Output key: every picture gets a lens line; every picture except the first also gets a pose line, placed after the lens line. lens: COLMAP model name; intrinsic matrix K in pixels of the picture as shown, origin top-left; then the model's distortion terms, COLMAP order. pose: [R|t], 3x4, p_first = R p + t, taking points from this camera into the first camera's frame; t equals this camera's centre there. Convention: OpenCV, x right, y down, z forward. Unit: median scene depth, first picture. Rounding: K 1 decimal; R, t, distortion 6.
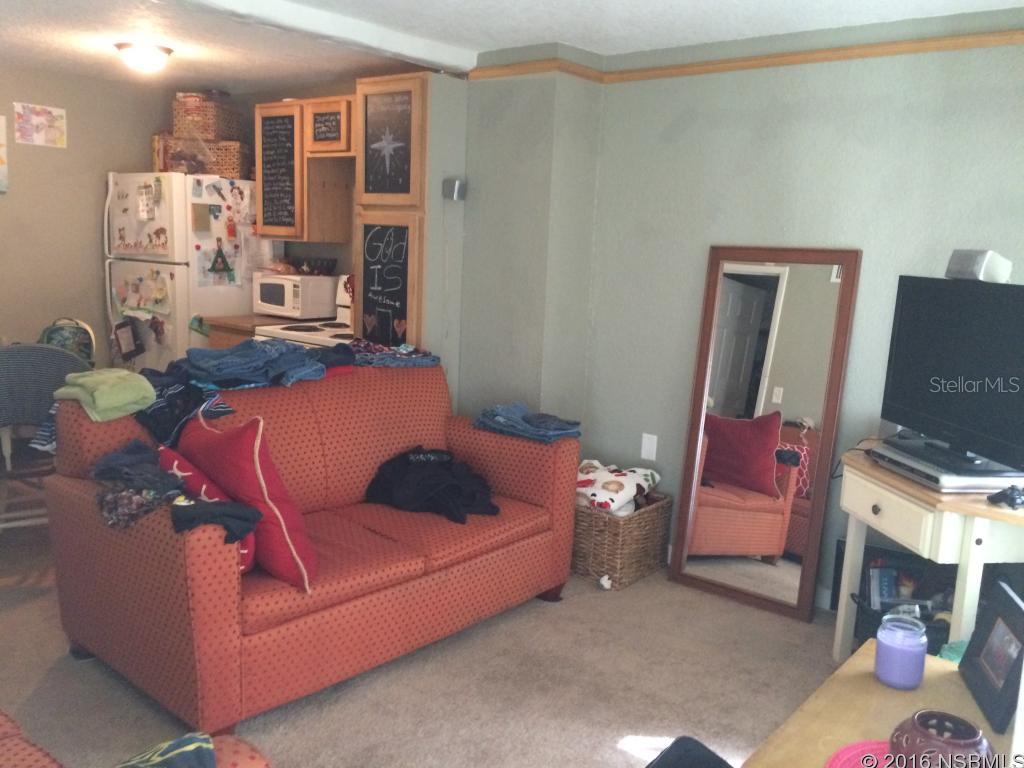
lens RADIAL K [[878.2, 0, 513.4], [0, 878.2, 378.5], [0, 0, 1]] dist [0.079424, -0.105015]
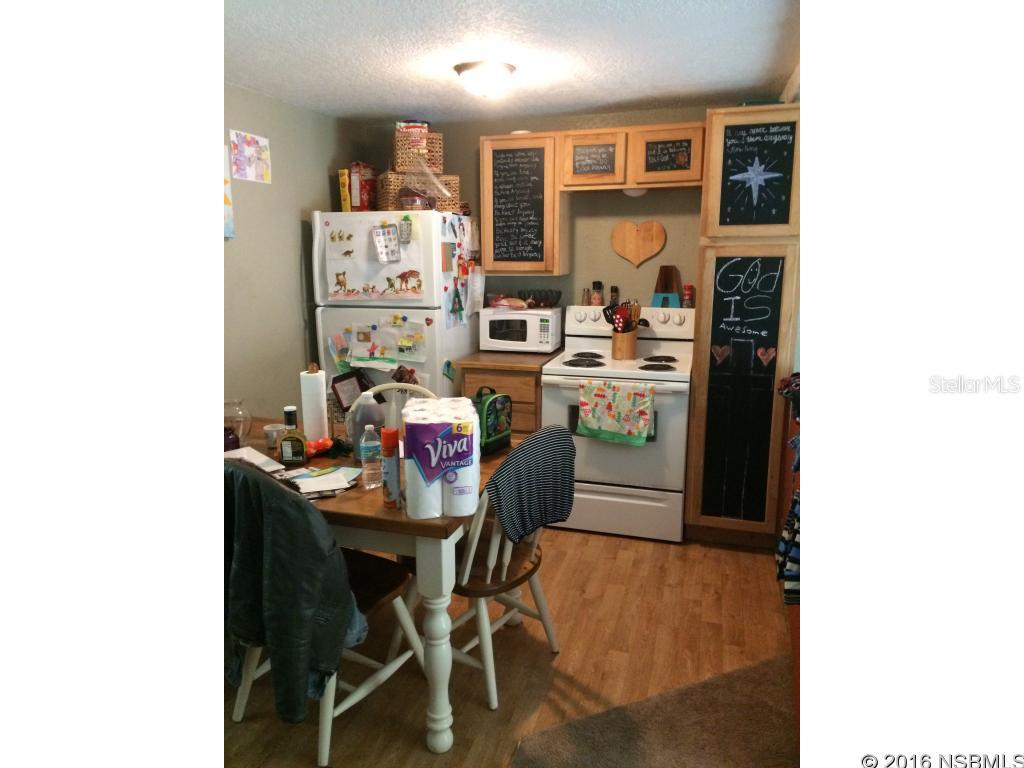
lens RADIAL K [[656.7, 0, 513.9], [0, 656.7, 378.9], [0, 0, 1]] dist [0.049278, -0.001774]
pose [[0.928132, -0.114868, 0.354086, -0.547221], [0.100403, 0.993195, 0.059025, -0.085763], [-0.358456, -0.019231, 0.933348, 0.311187]]
